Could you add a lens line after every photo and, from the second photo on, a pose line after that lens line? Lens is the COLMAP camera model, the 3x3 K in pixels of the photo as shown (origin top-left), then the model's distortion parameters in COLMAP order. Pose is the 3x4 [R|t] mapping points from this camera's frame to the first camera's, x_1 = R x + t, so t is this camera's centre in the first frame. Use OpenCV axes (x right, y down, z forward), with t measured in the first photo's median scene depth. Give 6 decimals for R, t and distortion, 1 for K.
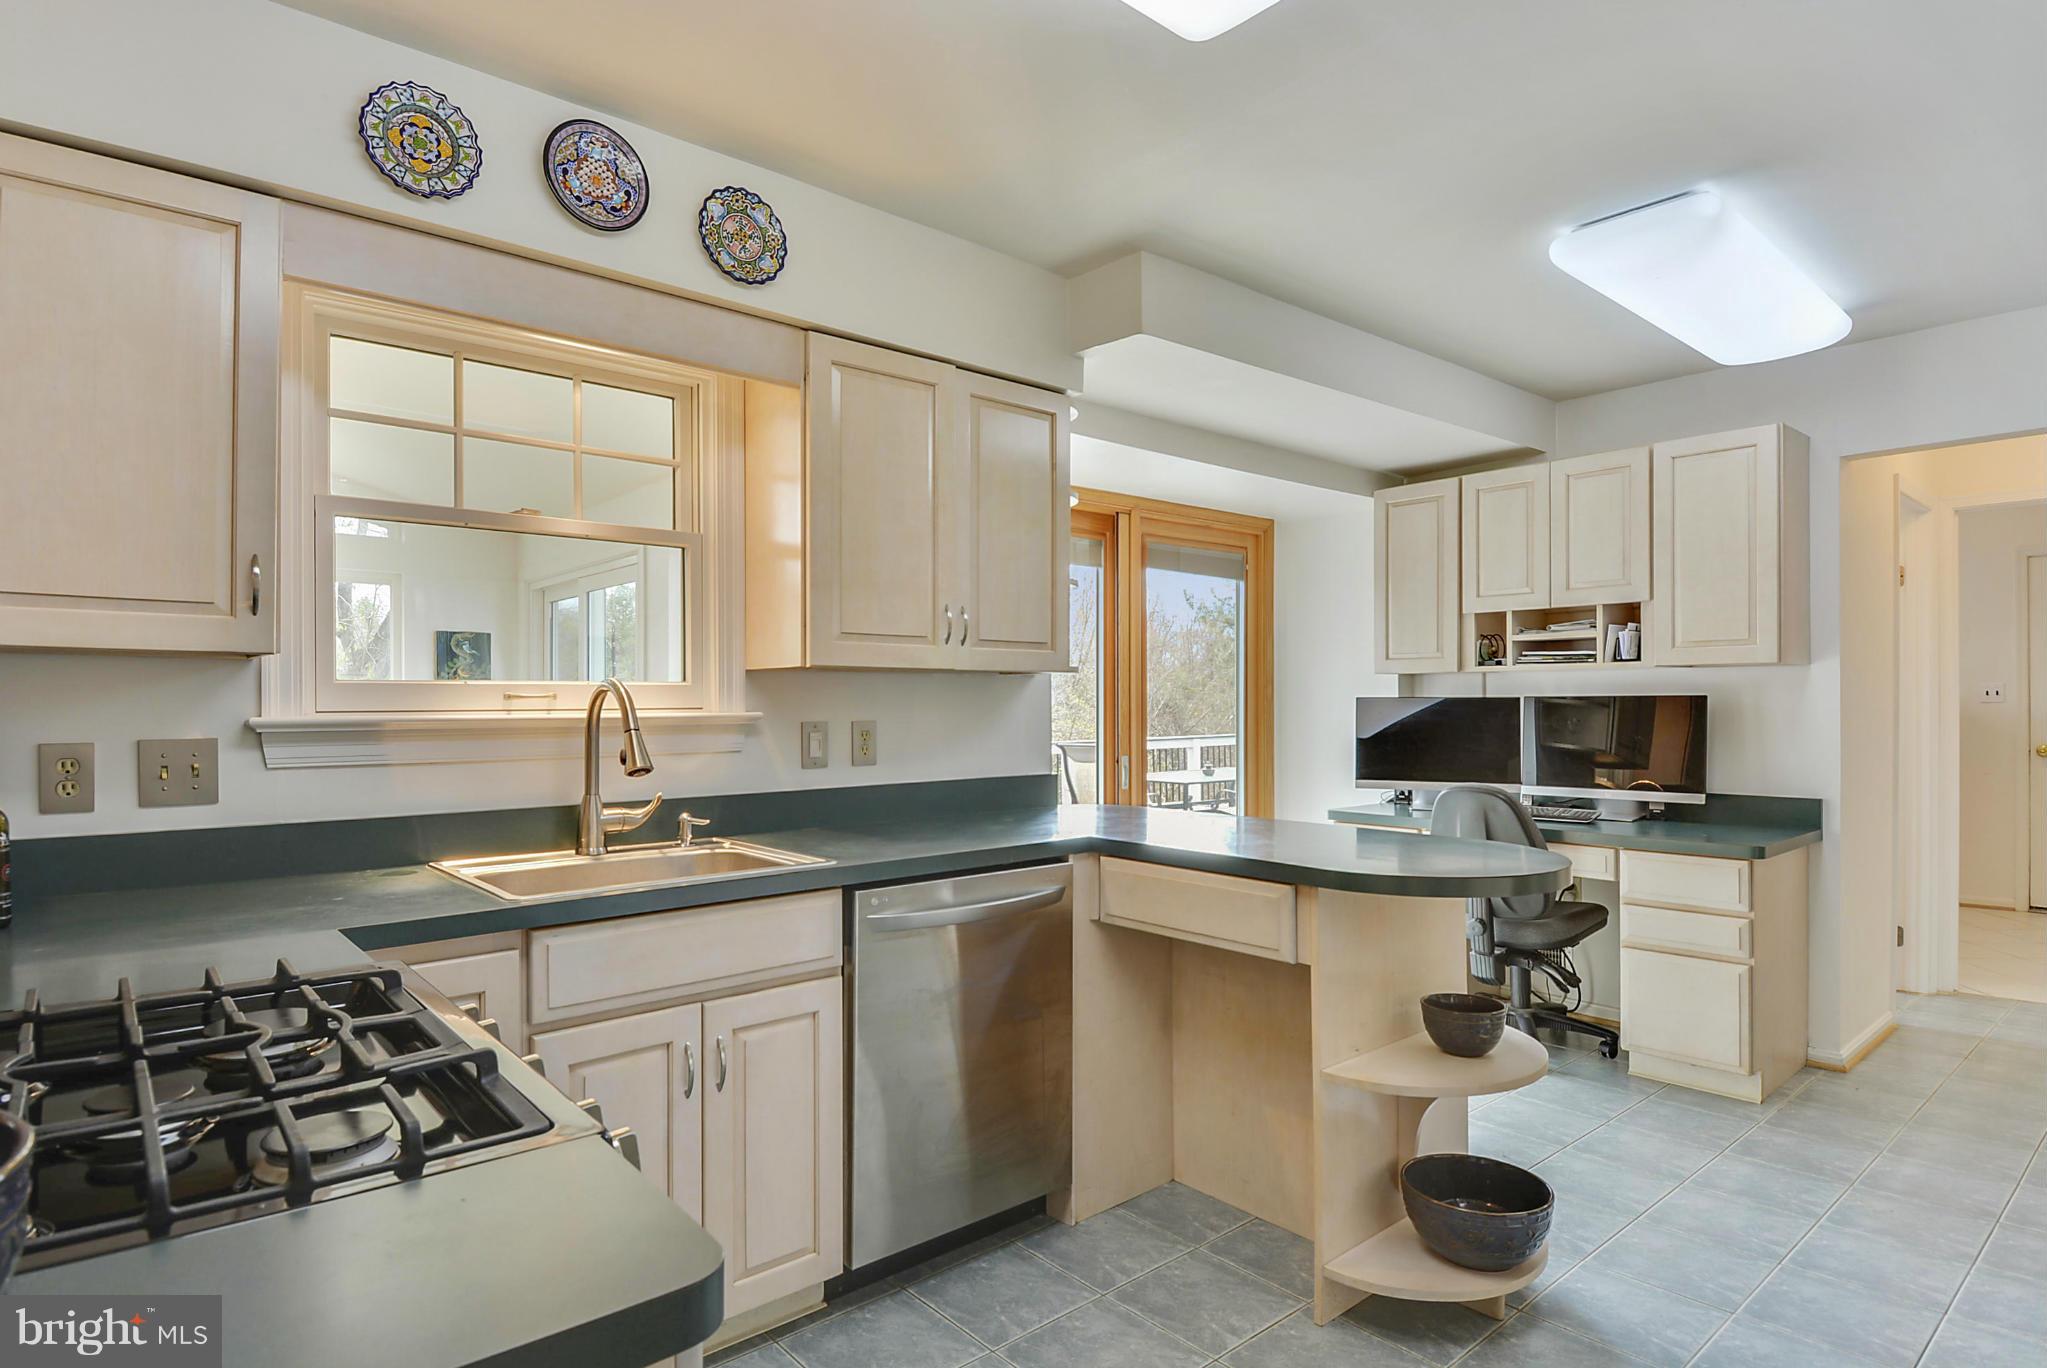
lens RADIAL K [[1082.4, 0, 1022.2], [0, 1082.4, 693.7], [0, 0, 1]] dist [0.024963, -0.023347]
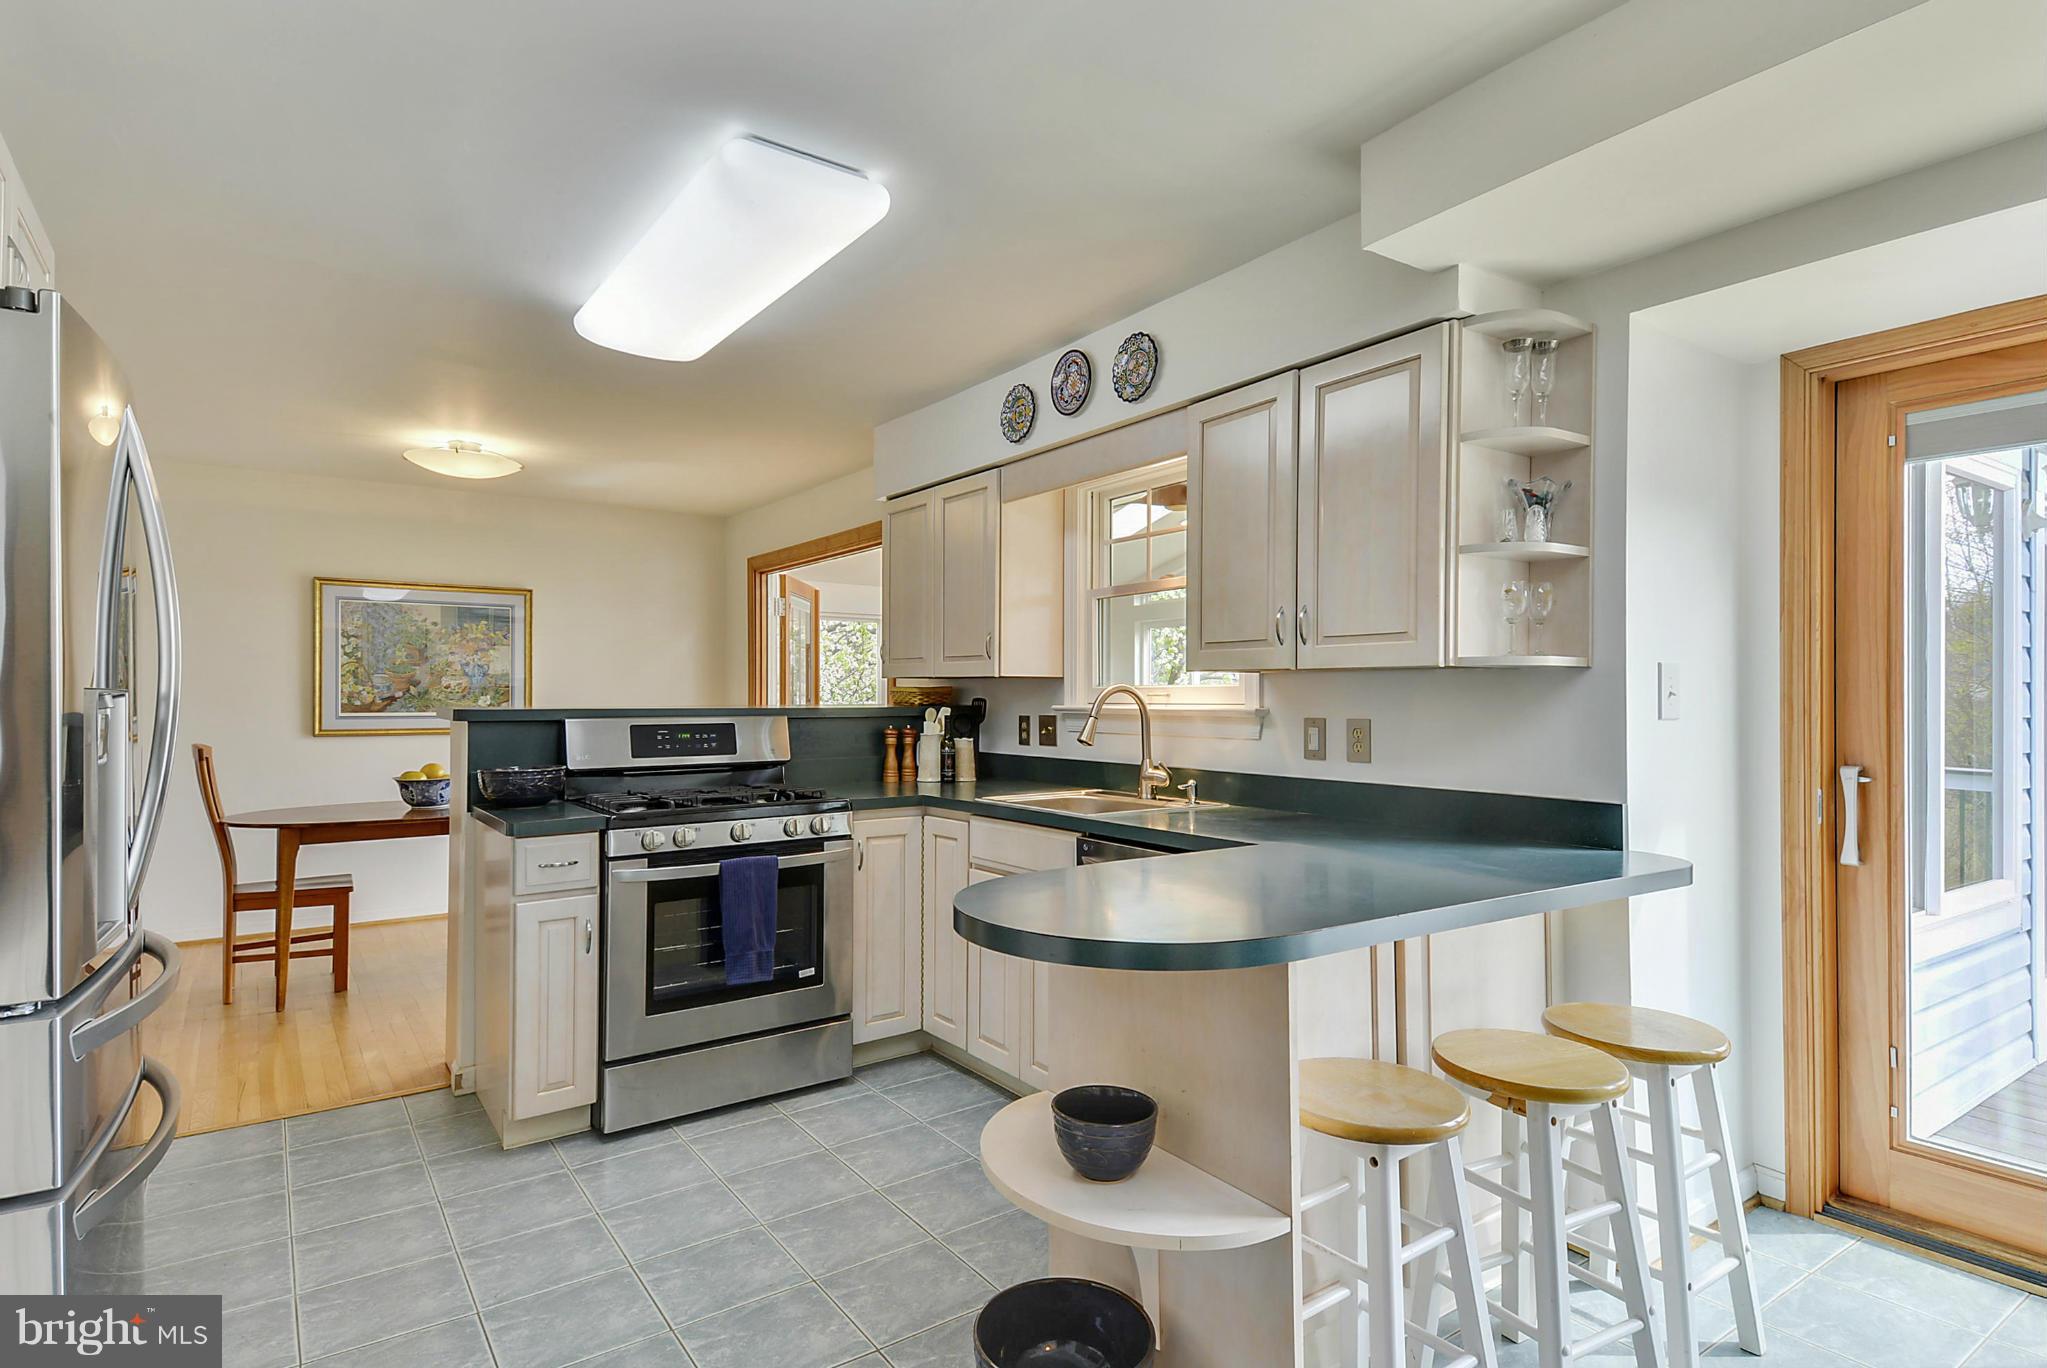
lens RADIAL K [[1082.4, 0, 1059.6], [0, 1082.4, 693.7], [0, 0, 1]] dist [0.024963, -0.023347]
pose [[-0.080354, -0.001445, -0.996765, 1.140683], [0.005729, 0.999982, -0.001911, 0.002110], [0.996750, -0.005864, -0.080345, 1.007385]]
